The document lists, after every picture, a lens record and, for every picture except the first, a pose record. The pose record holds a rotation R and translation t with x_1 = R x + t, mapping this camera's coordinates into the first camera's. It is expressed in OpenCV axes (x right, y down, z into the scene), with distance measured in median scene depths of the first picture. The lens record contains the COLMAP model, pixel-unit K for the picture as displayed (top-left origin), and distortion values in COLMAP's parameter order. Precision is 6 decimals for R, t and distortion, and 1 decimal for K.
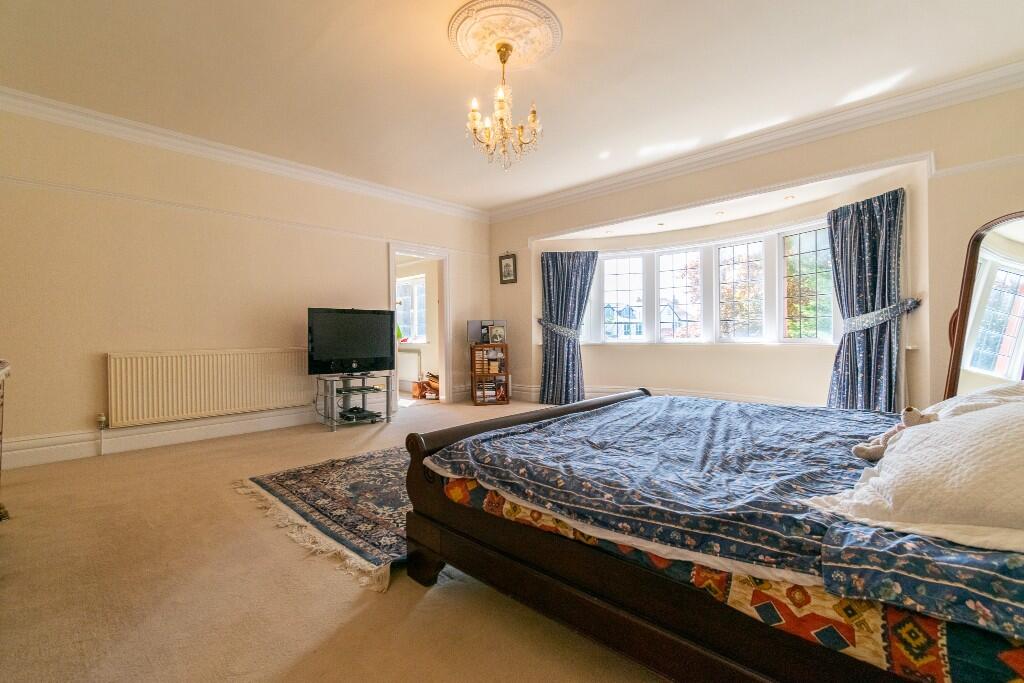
lens RADIAL K [[454.2, 0, 514.5], [0, 454.2, 341.8], [0, 0, 1]] dist [0.000169, 0.000855]
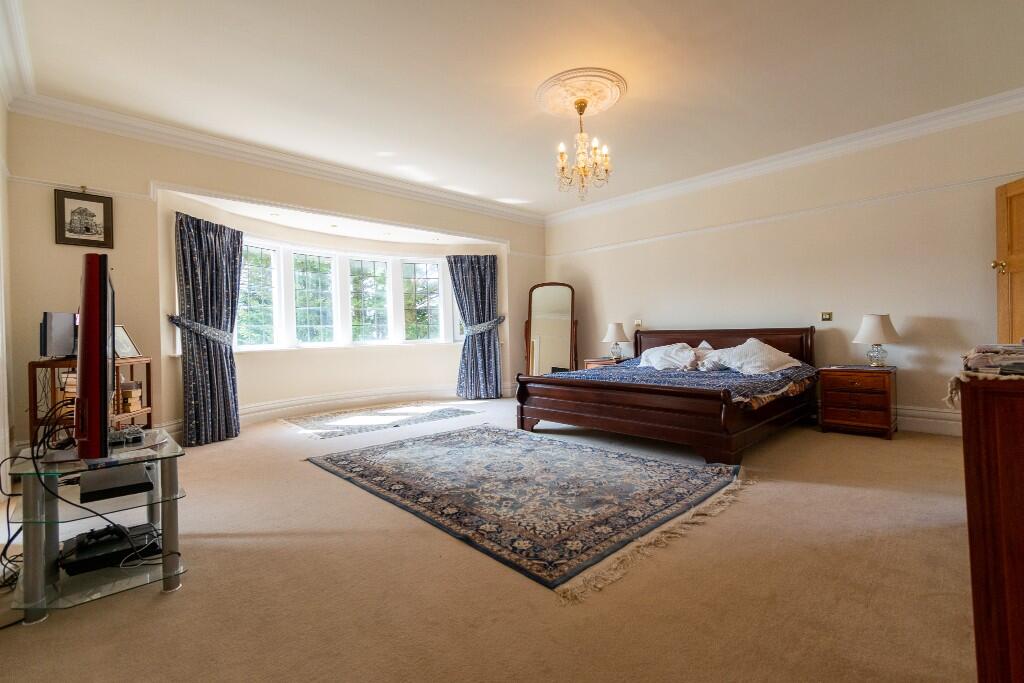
lens RADIAL K [[454.2, 0, 514.1], [0, 454.2, 337.7], [0, 0, 1]] dist [0.000169, 0.000855]
pose [[0.040282, 0.002119, 0.999186, -0.781713], [0.039321, 0.999220, -0.003704, 0.001749], [-0.998414, 0.039438, 0.040167, 0.704091]]
